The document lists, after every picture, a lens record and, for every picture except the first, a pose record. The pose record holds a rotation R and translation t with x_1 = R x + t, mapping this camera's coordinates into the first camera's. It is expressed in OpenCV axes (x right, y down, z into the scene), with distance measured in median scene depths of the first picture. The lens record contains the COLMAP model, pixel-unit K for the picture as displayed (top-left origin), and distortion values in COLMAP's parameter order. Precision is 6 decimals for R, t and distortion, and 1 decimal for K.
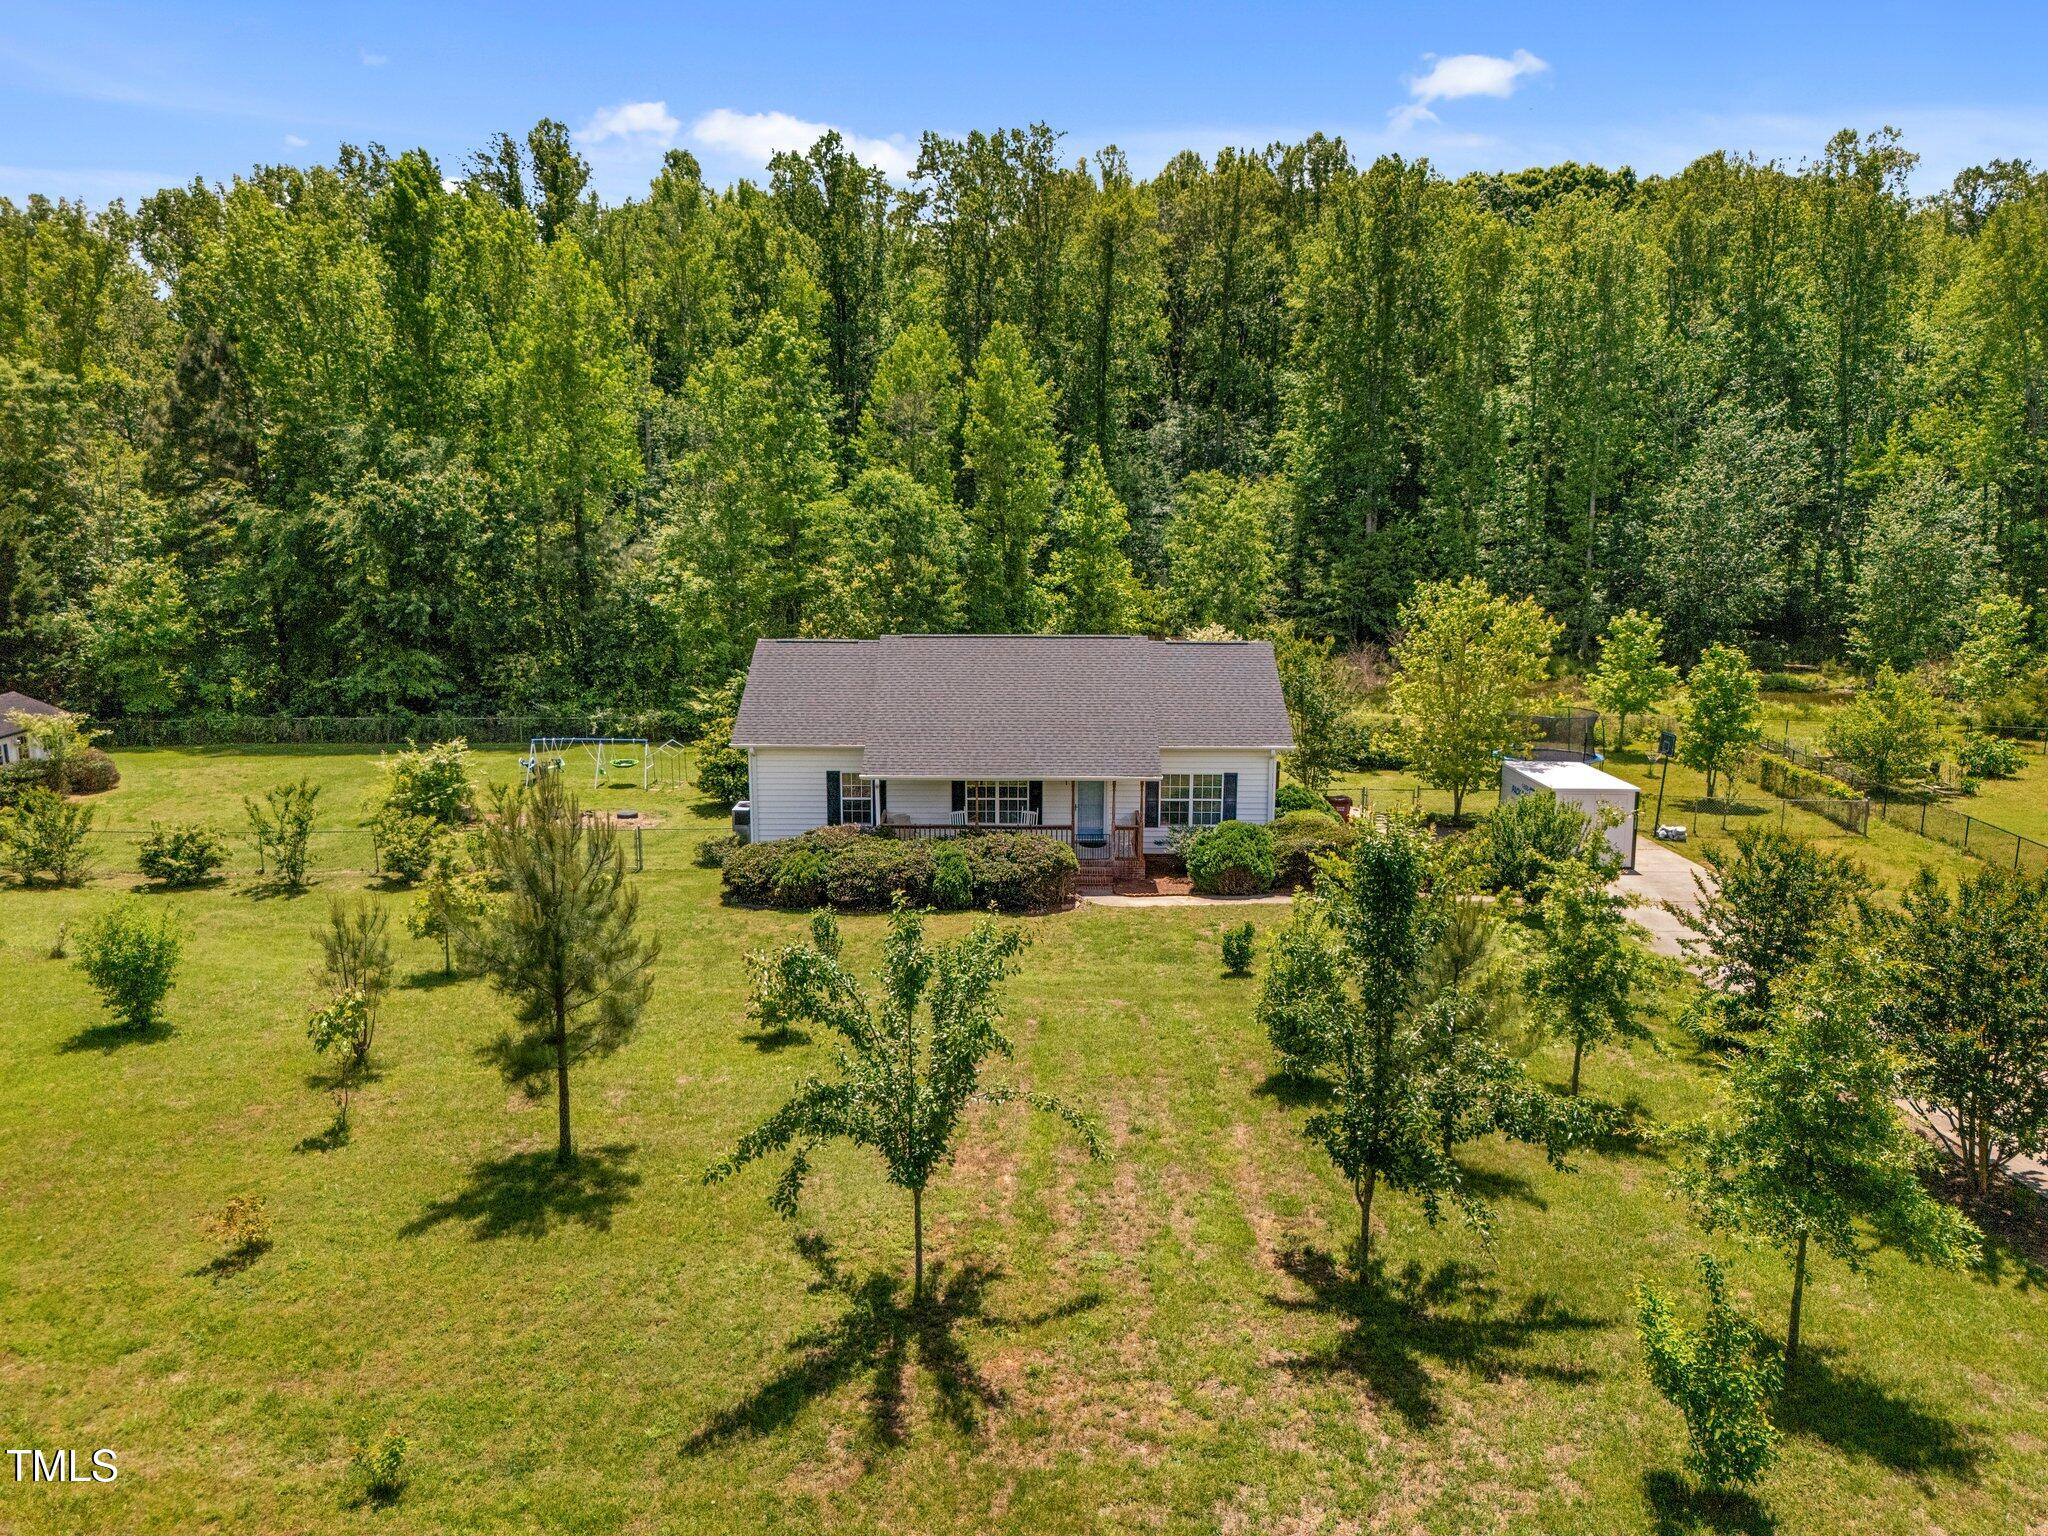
lens RADIAL K [[1364.3, 0, 1026.9], [0, 1364.3, 877.6], [0, 0, 1]] dist [0.009634, 0.000395]
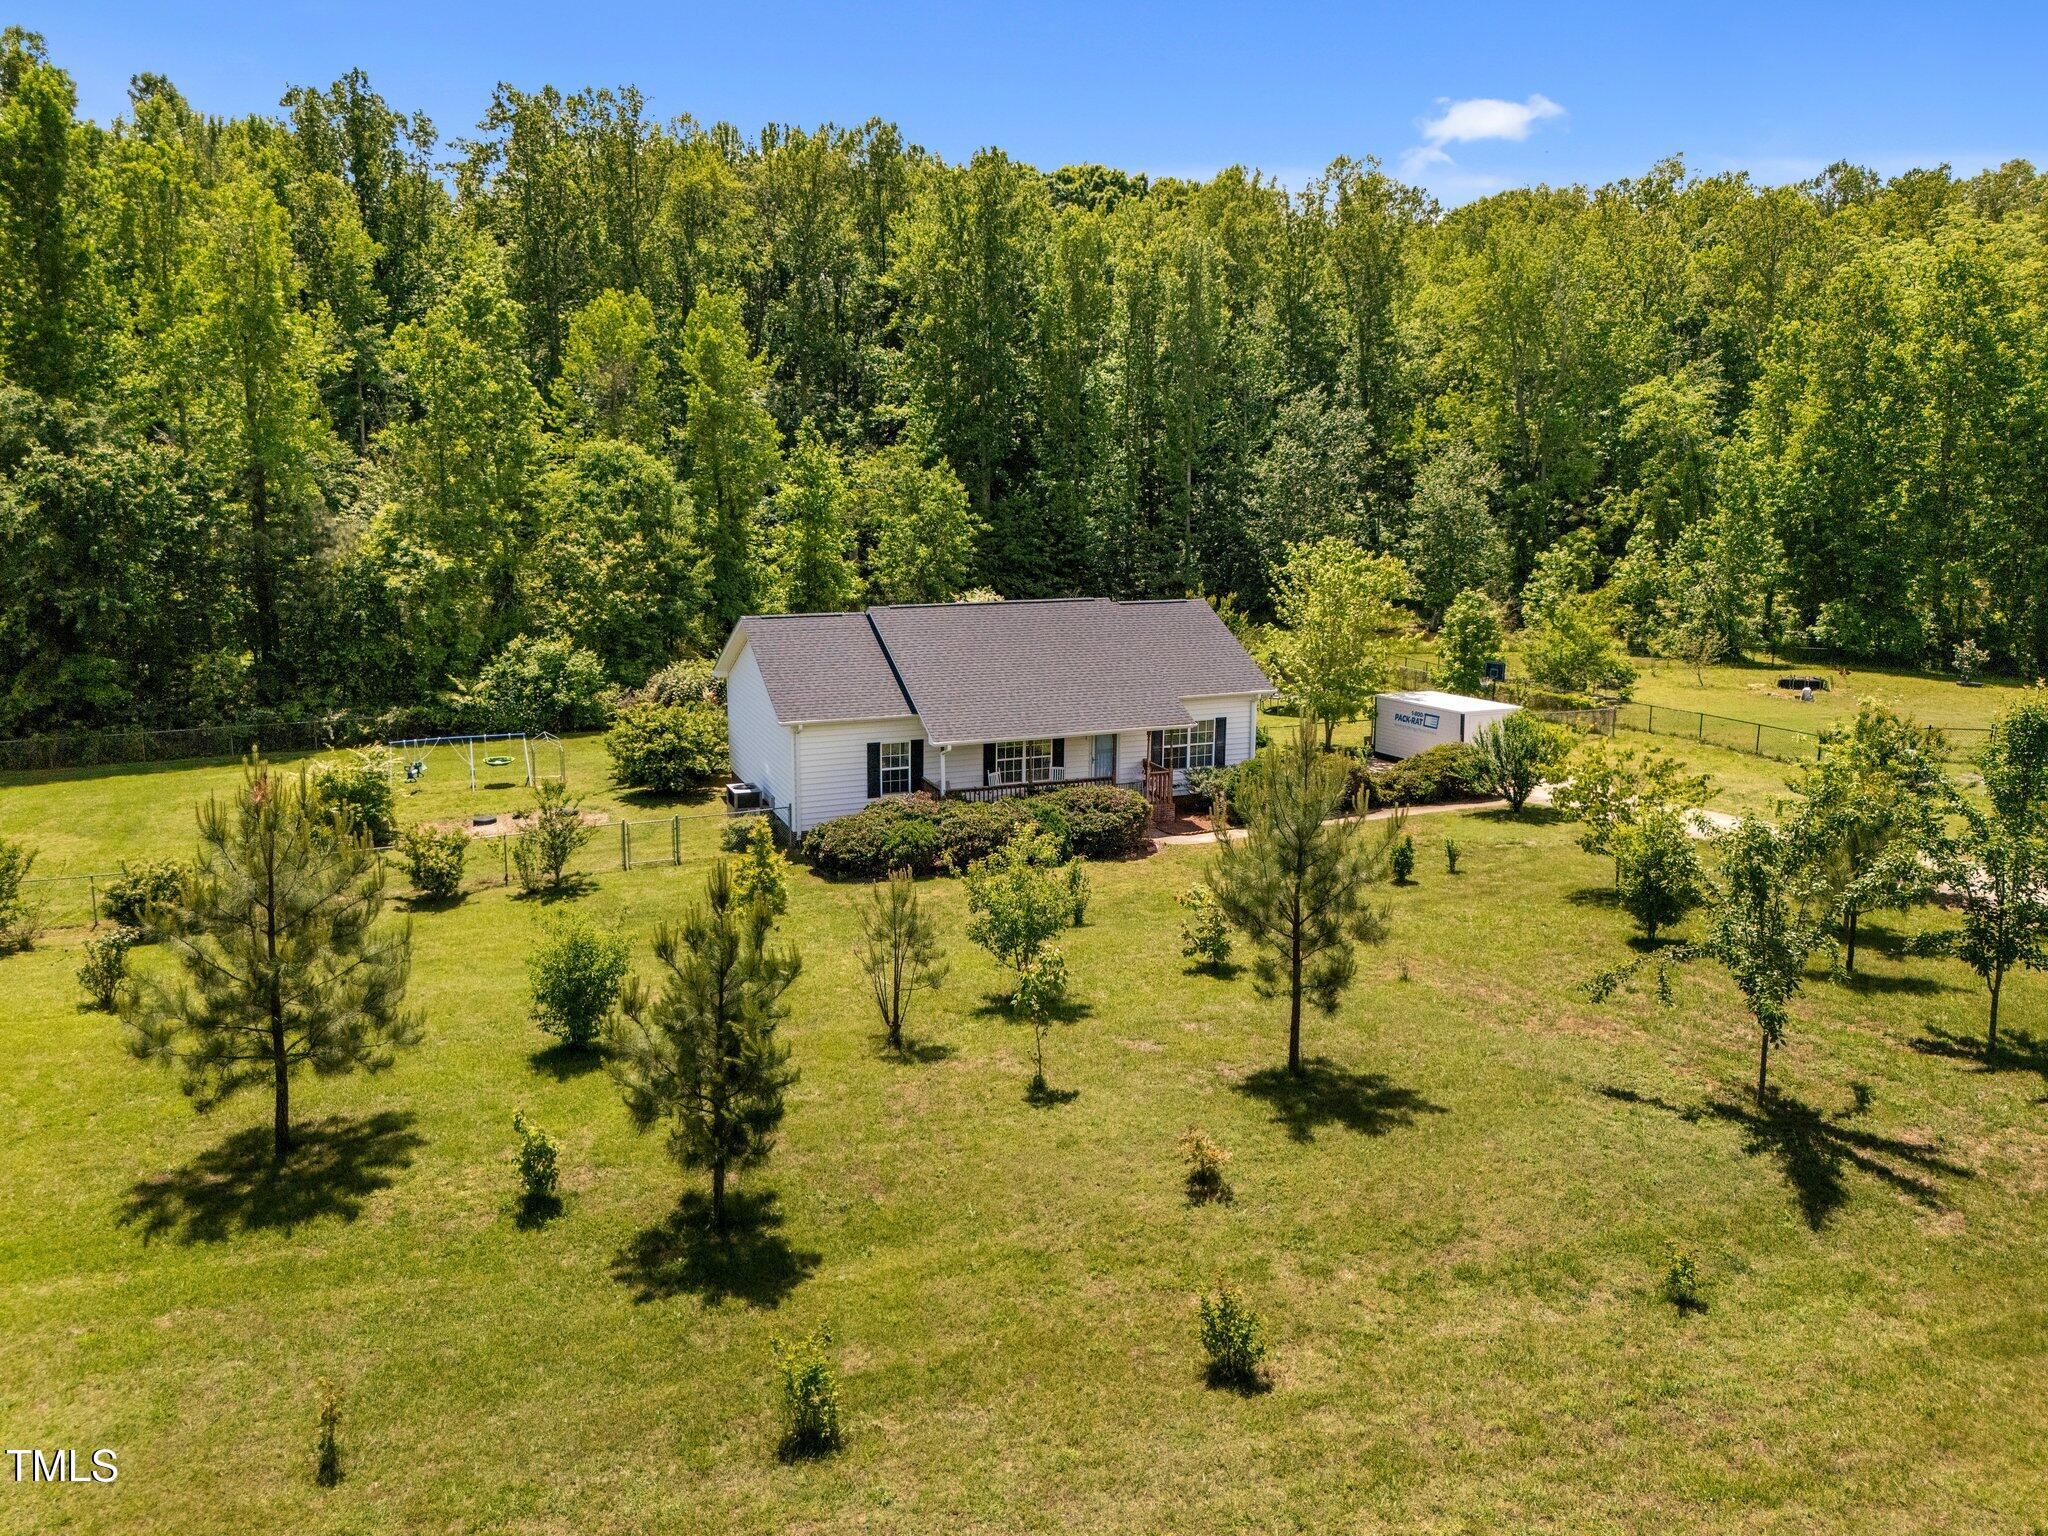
lens RADIAL K [[1450.0, 0, 946.0], [0, 1450.0, 759.1], [0, 0, 1]] dist [0.079543, -0.102304]
pose [[0.931030, -0.074529, 0.357250, -0.283909], [0.101174, 0.993266, -0.056455, -0.000587], [-0.350637, 0.088705, 0.932301, 0.000753]]
